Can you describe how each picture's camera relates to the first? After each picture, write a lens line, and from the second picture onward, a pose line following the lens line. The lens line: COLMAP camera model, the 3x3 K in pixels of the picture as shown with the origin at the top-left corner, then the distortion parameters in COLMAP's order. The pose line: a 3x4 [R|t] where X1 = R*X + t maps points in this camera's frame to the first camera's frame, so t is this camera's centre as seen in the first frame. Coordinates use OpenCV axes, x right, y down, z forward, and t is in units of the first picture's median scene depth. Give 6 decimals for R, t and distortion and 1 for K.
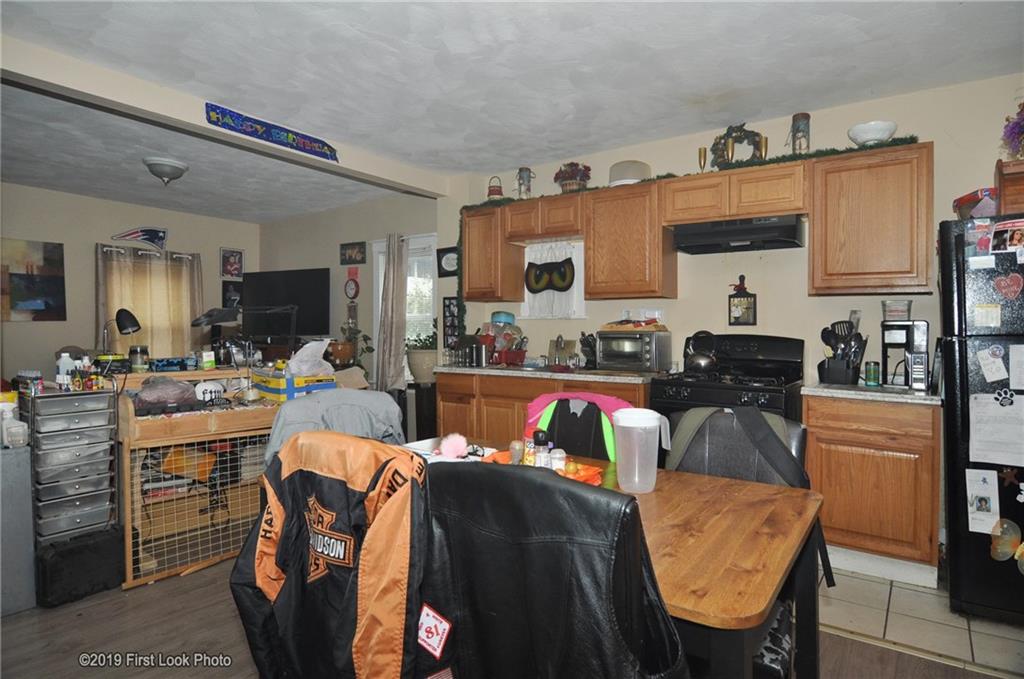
lens RADIAL K [[562.1, 0, 542.0], [0, 562.1, 329.5], [0, 0, 1]] dist [-0.015107, -0.007792]
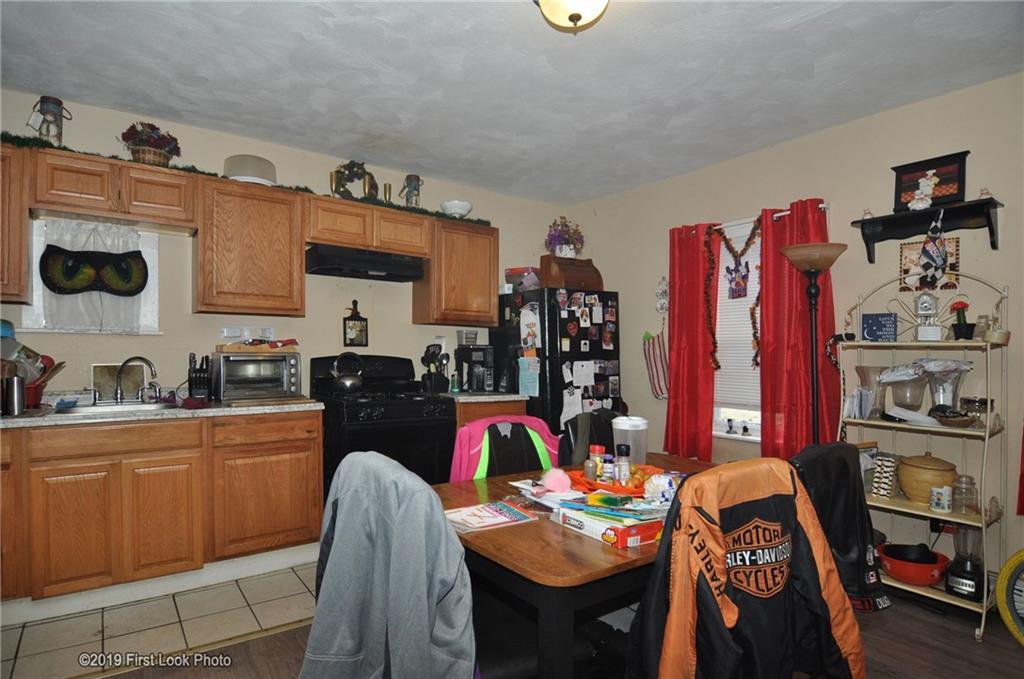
lens RADIAL K [[531.1, 0, 521.5], [0, 531.1, 334.7], [0, 0, 1]] dist [0.004129, -0.000080]
pose [[0.340187, 0.023130, 0.940073, -0.493637], [-0.013789, 0.999713, -0.019608, -0.014177], [-0.940257, -0.006292, 0.340408, 0.341930]]
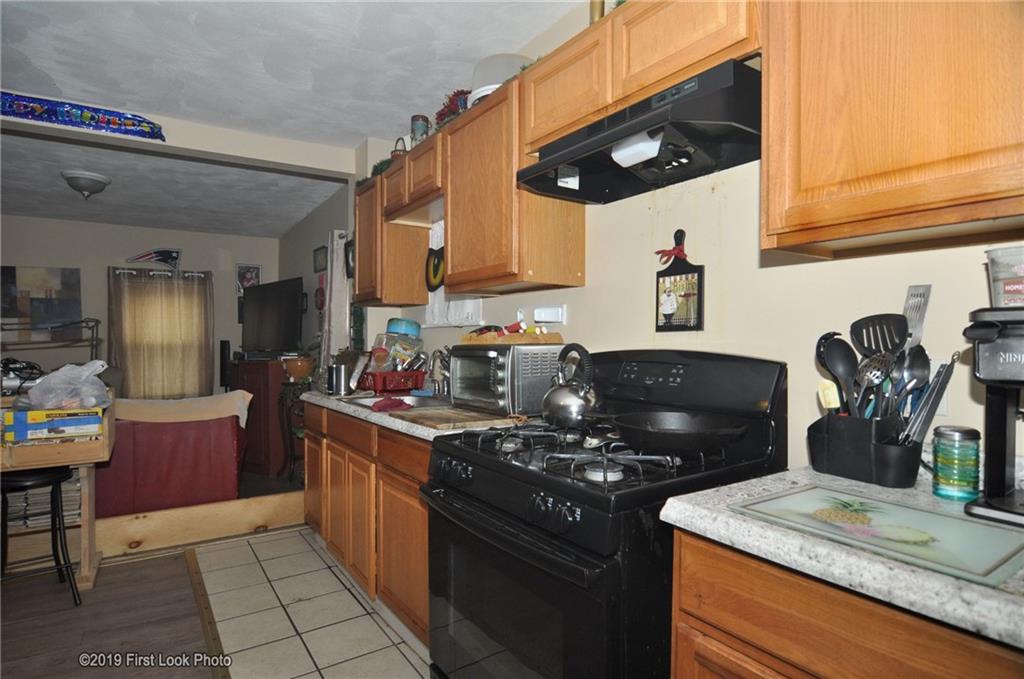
lens RADIAL K [[522.2, 0, 505.5], [0, 522.2, 347.8], [0, 0, 1]] dist [-0.008652, -0.007644]
pose [[0.920713, -0.009582, -0.390123, 0.389246], [0.017227, 0.999722, 0.016101, -0.002420], [0.389861, -0.021545, 0.920622, 0.504715]]
